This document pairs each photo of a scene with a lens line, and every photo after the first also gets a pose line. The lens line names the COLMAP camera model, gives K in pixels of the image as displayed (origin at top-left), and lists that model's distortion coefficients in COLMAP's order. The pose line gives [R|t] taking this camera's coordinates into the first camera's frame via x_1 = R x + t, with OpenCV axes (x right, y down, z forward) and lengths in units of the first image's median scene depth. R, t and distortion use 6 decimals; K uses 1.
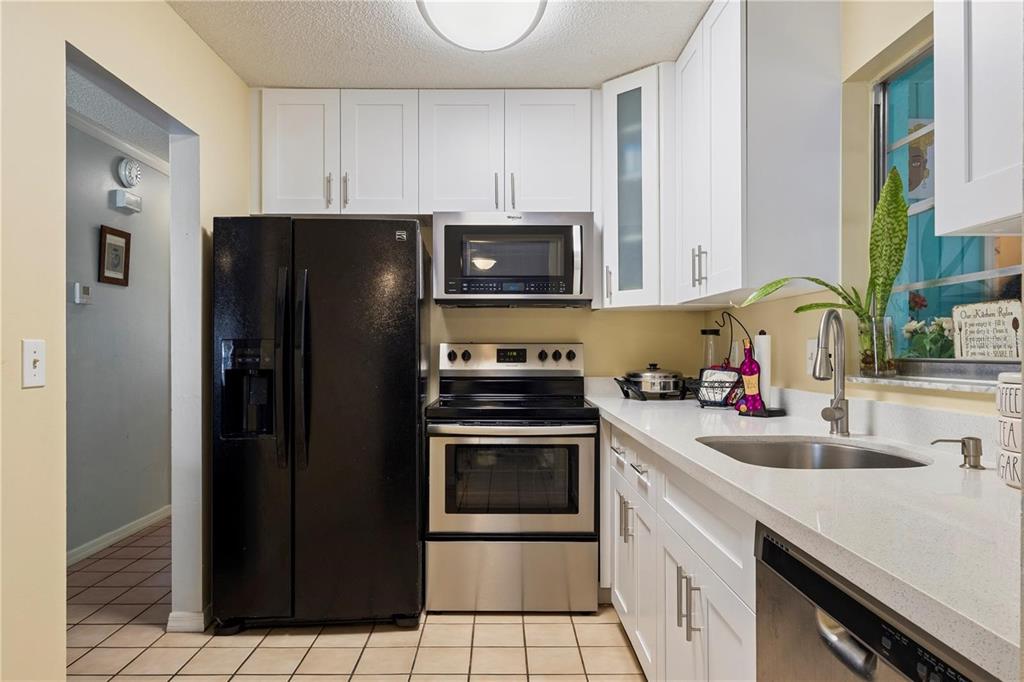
lens RADIAL K [[625.5, 0, 510.9], [0, 625.5, 351.5], [0, 0, 1]] dist [0.004912, 0.000295]
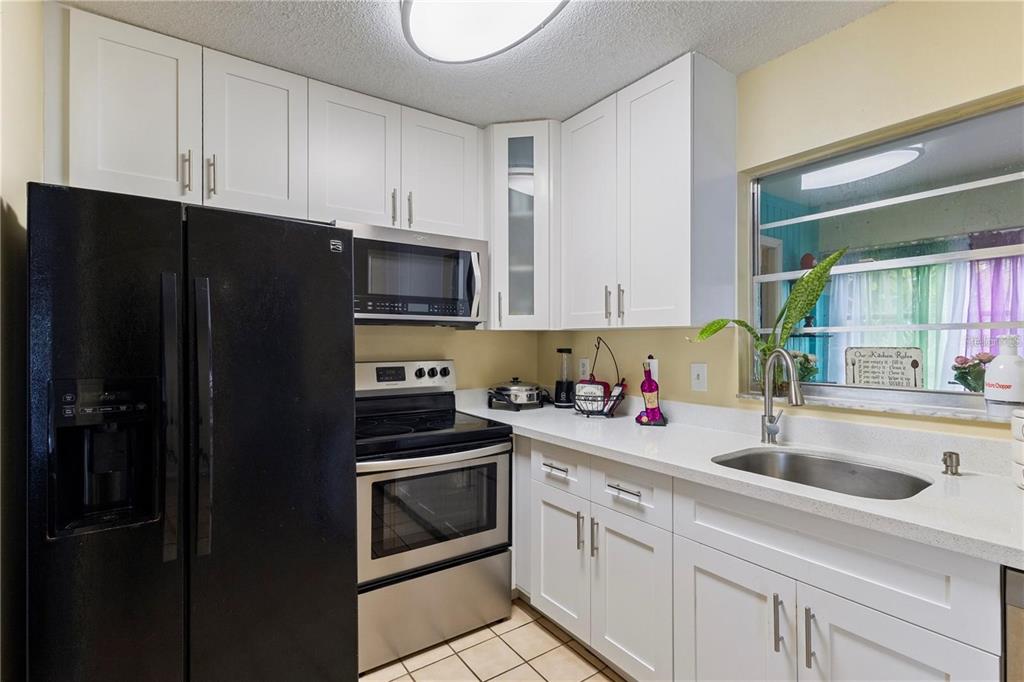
lens RADIAL K [[477.2, 0, 511.0], [0, 477.2, 344.2], [0, 0, 1]] dist [0.003335, 0.001271]
pose [[0.831513, -0.000952, 0.555504, -0.305442], [0.001867, 0.999998, -0.001082, -0.046800], [-0.555502, 0.001937, 0.831513, 0.307456]]
